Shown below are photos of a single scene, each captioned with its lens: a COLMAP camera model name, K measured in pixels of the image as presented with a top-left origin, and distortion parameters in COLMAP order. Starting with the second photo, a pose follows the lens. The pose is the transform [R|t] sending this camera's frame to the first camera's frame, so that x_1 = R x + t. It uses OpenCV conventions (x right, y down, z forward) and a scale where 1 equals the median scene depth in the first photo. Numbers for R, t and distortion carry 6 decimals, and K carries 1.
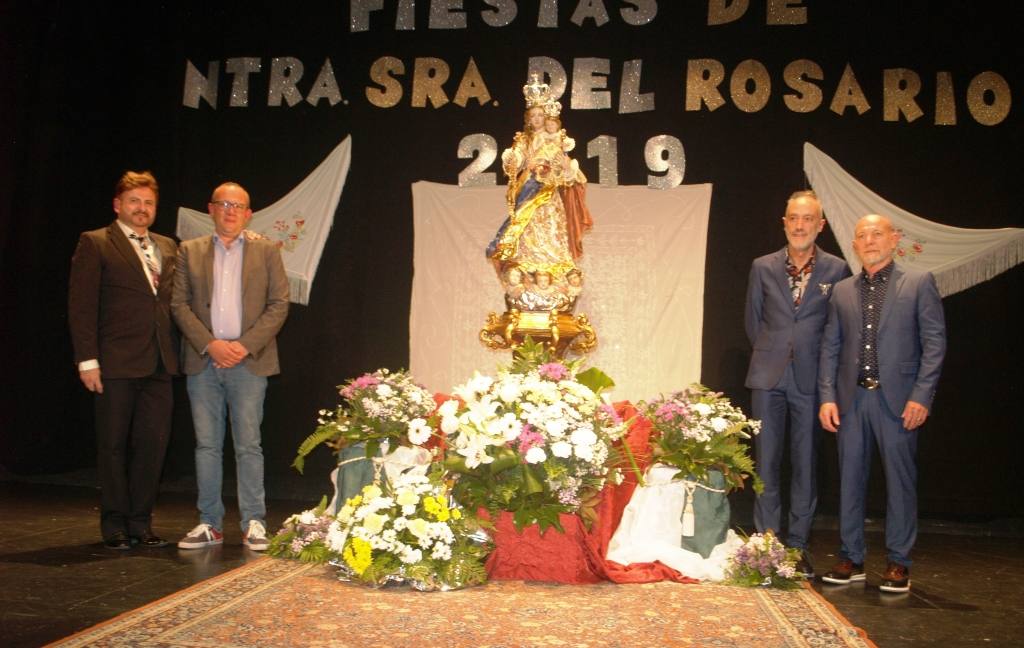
lens RADIAL K [[905.0, 0, 498.3], [0, 905.0, 373.6], [0, 0, 1]] dist [-0.110955, 0.083449]
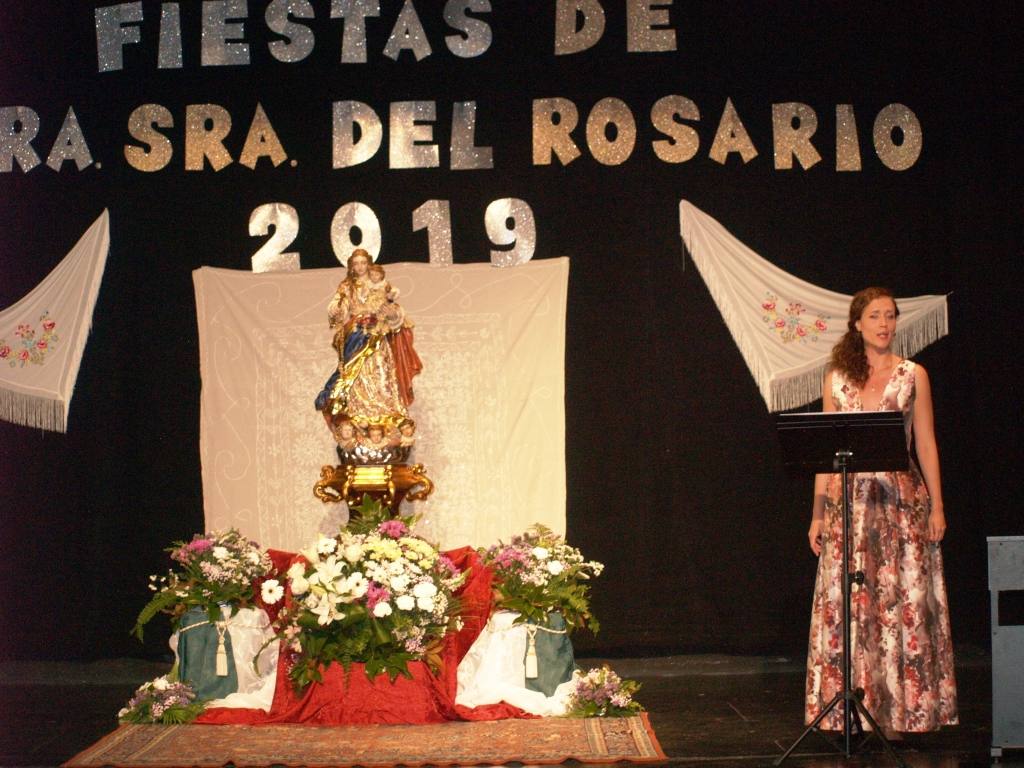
lens RADIAL K [[2467.4, 0, 511.6], [0, 2467.4, 324.0], [0, 0, 1]] dist [-0.323627, 0.059872]
pose [[0.990390, -0.054931, 0.126925, -0.138083], [0.057326, 0.998238, -0.015289, -0.171196], [-0.125861, 0.022418, 0.991795, -1.688192]]
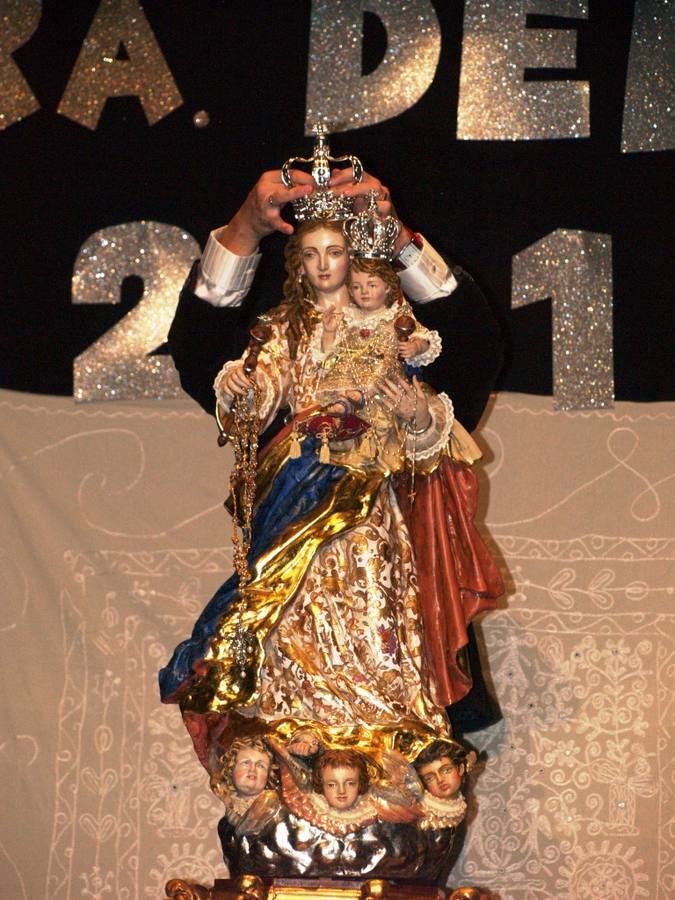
lens RADIAL K [[3772.4, 0, 310.8], [0, 3772.4, 450.1], [0, 0, 1]] dist [0.368686, 3.160099]
pose [[0.999746, 0.003487, 0.022258, 0.009203], [-0.000462, 0.990916, -0.134483, -0.039439], [-0.022524, 0.134439, 0.990666, -0.311661]]
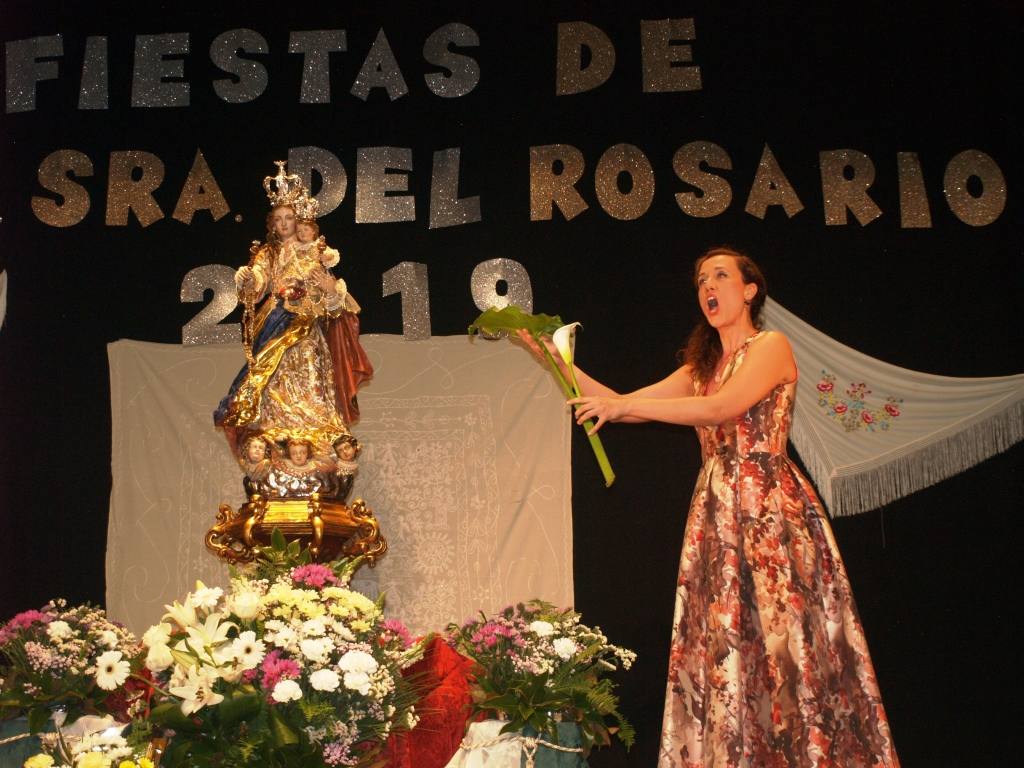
lens RADIAL K [[1694.4, 0, 510.3], [0, 1694.4, 381.4], [0, 0, 1]] dist [-0.033557, 0.045687]
pose [[0.990970, -0.030028, 0.130677, 0.041680], [0.057810, 0.975047, -0.214341, 0.123948], [-0.120980, 0.219960, 0.967978, -0.254677]]
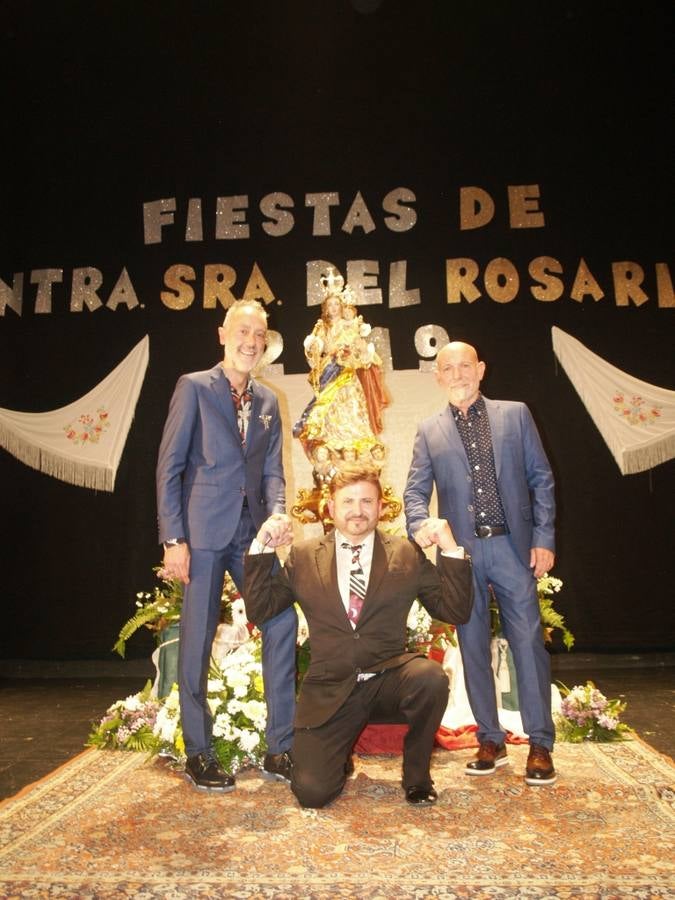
lens RADIAL K [[757.5, 0, 336.5], [0, 757.5, 456.0], [0, 0, 1]] dist [-0.086476, 0.002713]
pose [[0.993457, -0.048294, 0.103494, -0.056278], [0.059469, 0.992396, -0.107768, -0.008973], [-0.097502, 0.113218, 0.988774, 0.123645]]
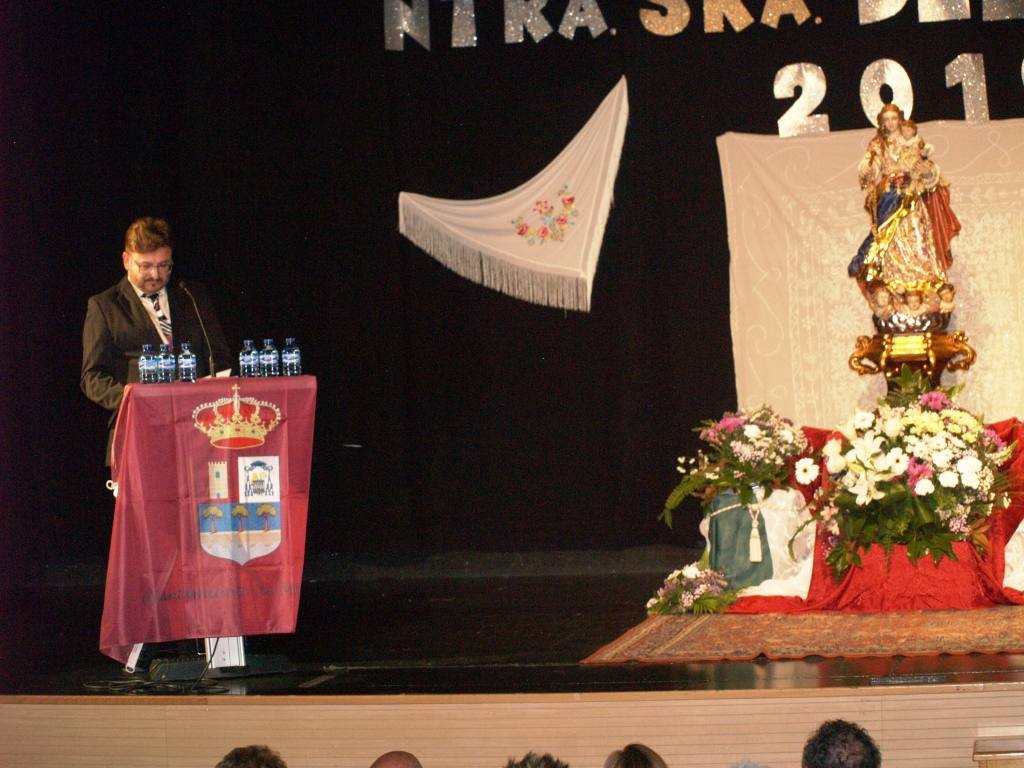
lens RADIAL K [[2443.6, 0, 510.5], [0, 2443.6, 333.4], [0, 0, 1]] dist [-0.342635, 0.158845]
pose [[0.991415, -0.086750, -0.097831, -0.119659], [0.088929, 0.995873, 0.018123, -0.148839], [0.095855, -0.026667, 0.995038, -1.506369]]
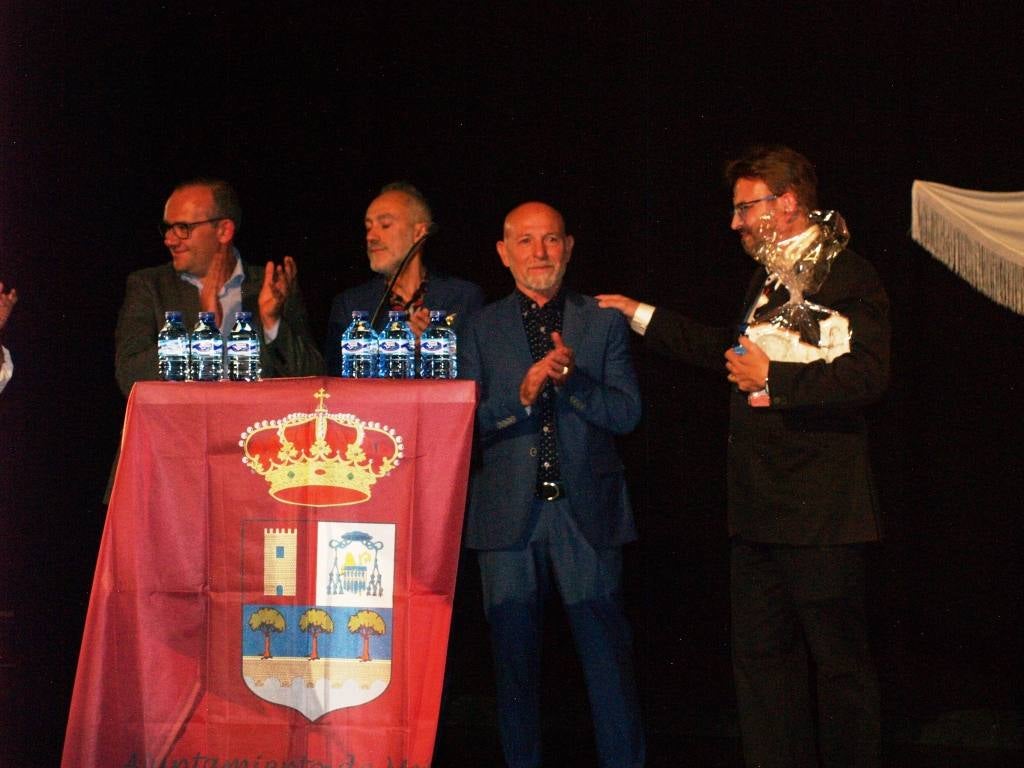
lens RADIAL K [[2514.8, 0, 512.2], [0, 2514.8, 383.7], [0, 0, 1]] dist [-0.306239, 0.058267]
pose [[0.918356, -0.058847, -0.391356, -0.028149], [0.051145, 0.998238, -0.030085, -0.059980], [0.392437, 0.007613, 0.919748, -0.594745]]
